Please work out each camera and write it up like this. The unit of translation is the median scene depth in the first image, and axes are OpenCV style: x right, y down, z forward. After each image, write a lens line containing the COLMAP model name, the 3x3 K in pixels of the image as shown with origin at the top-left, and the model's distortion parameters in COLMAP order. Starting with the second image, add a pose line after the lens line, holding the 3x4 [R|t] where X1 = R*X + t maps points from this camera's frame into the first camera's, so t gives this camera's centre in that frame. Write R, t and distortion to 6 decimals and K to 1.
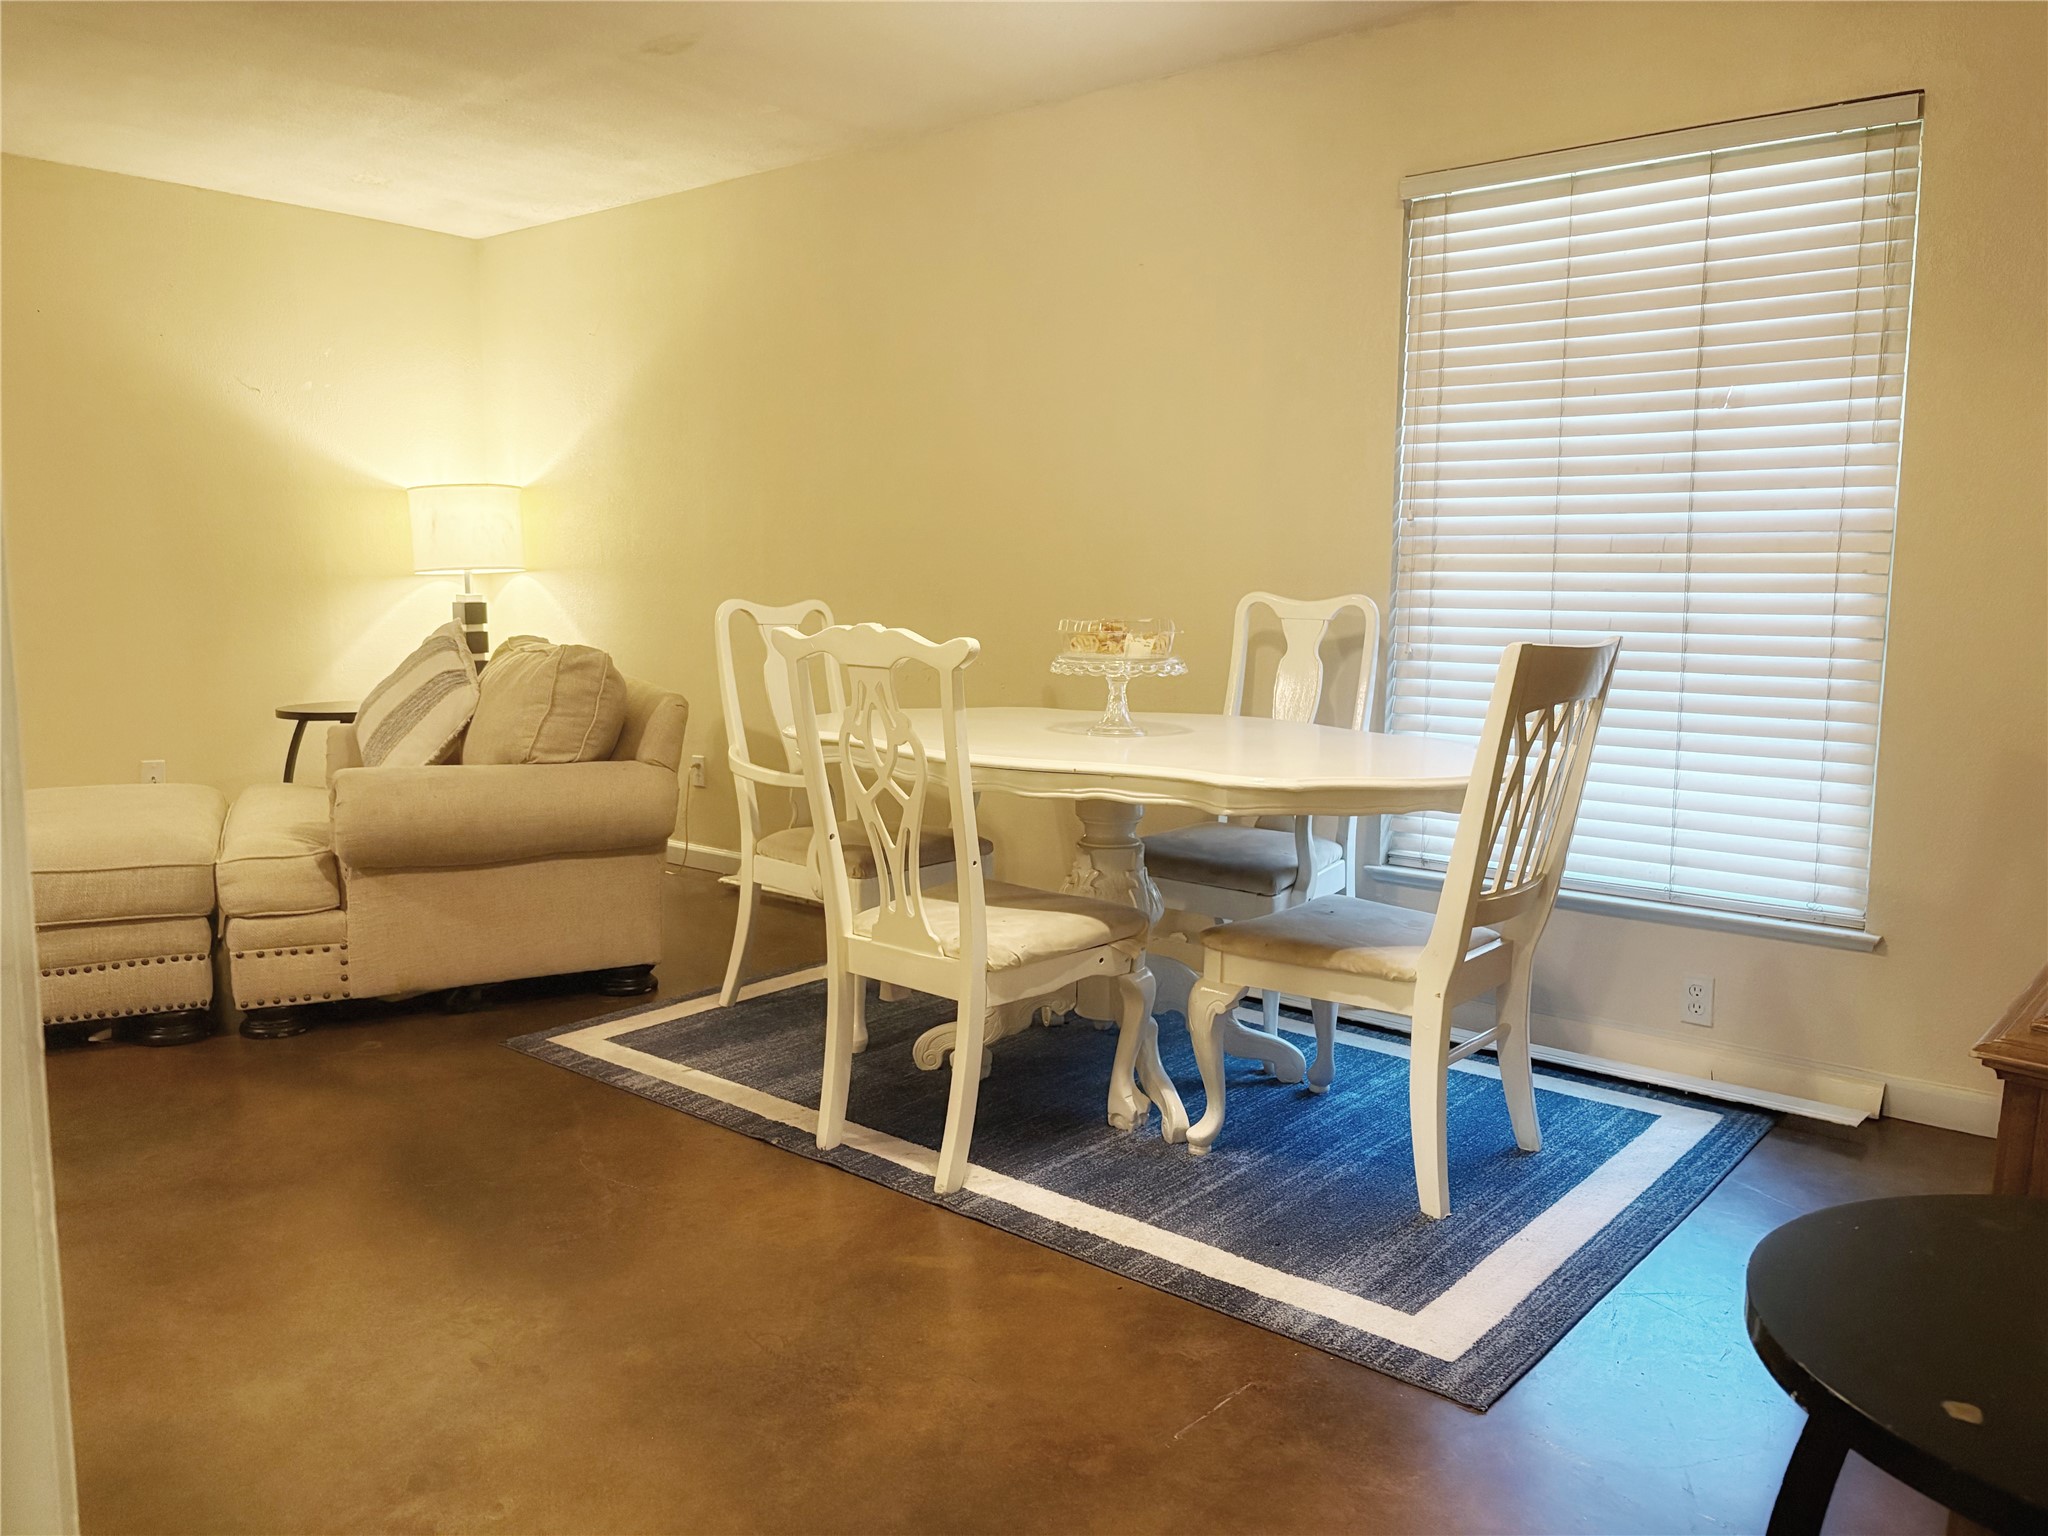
lens RADIAL K [[1546.3, 0, 1024.0], [0, 1546.3, 768.0], [0, 0, 1]] dist [0.012484, -0.002038]
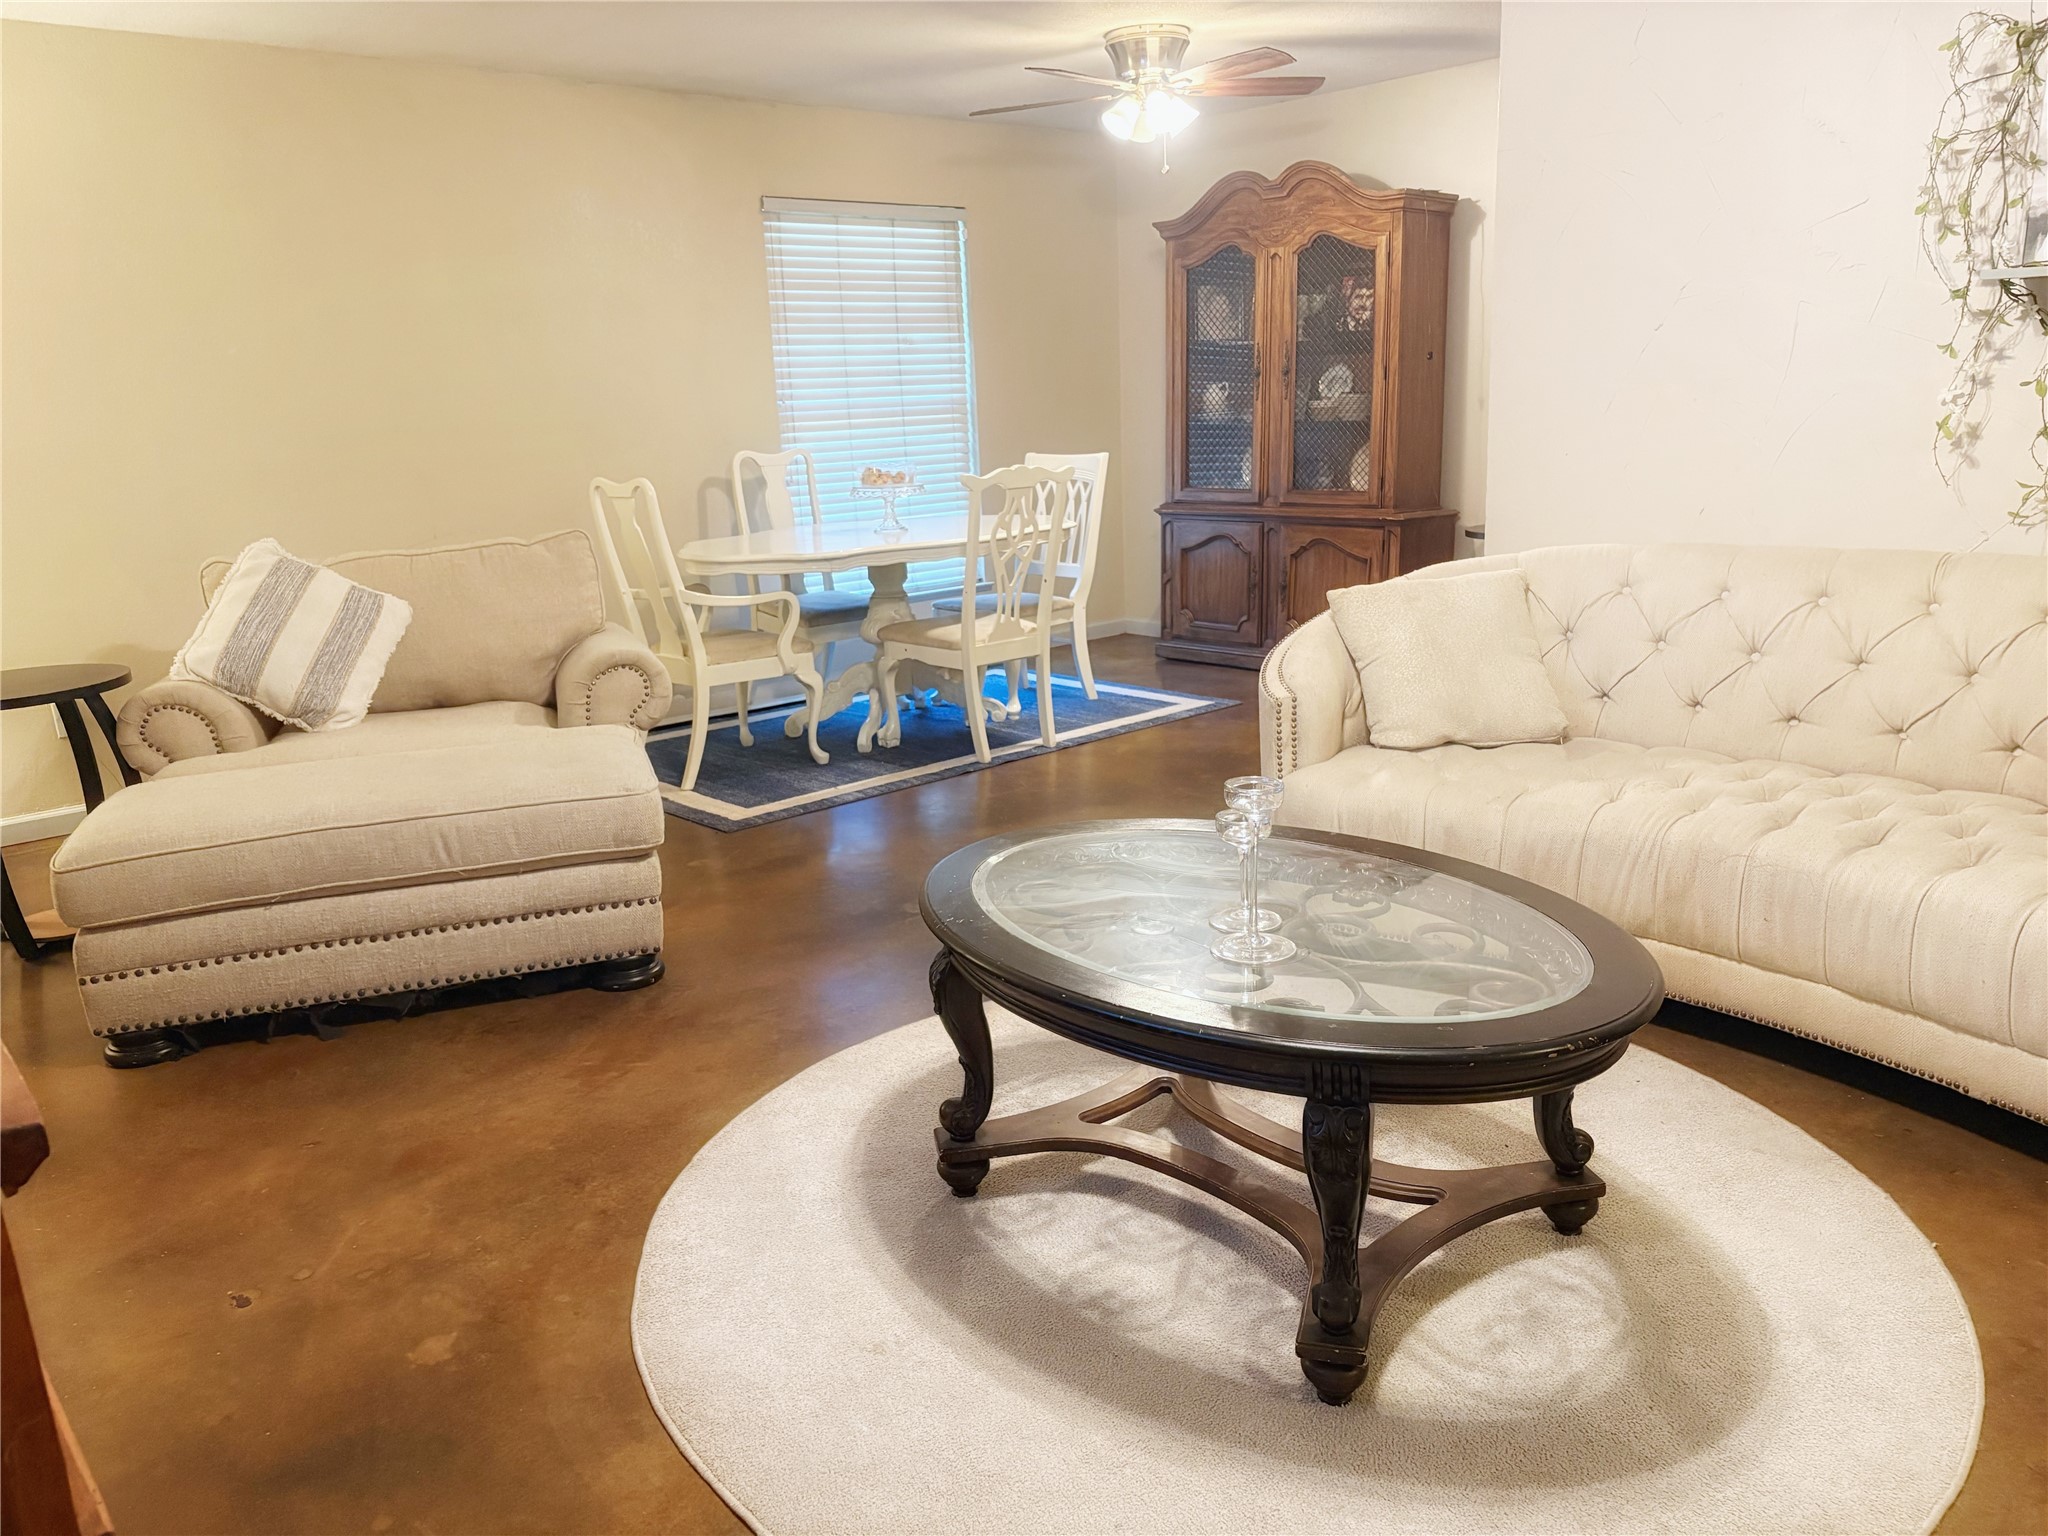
lens RADIAL K [[1546.3, 0, 1024.0], [0, 1546.3, 768.0], [0, 0, 1]] dist [0.012484, -0.002038]
pose [[0.136993, -0.237952, 0.961567, -1.554466], [0.157097, 0.963653, 0.216087, -0.109365], [-0.978036, 0.121456, 0.169395, 0.558208]]
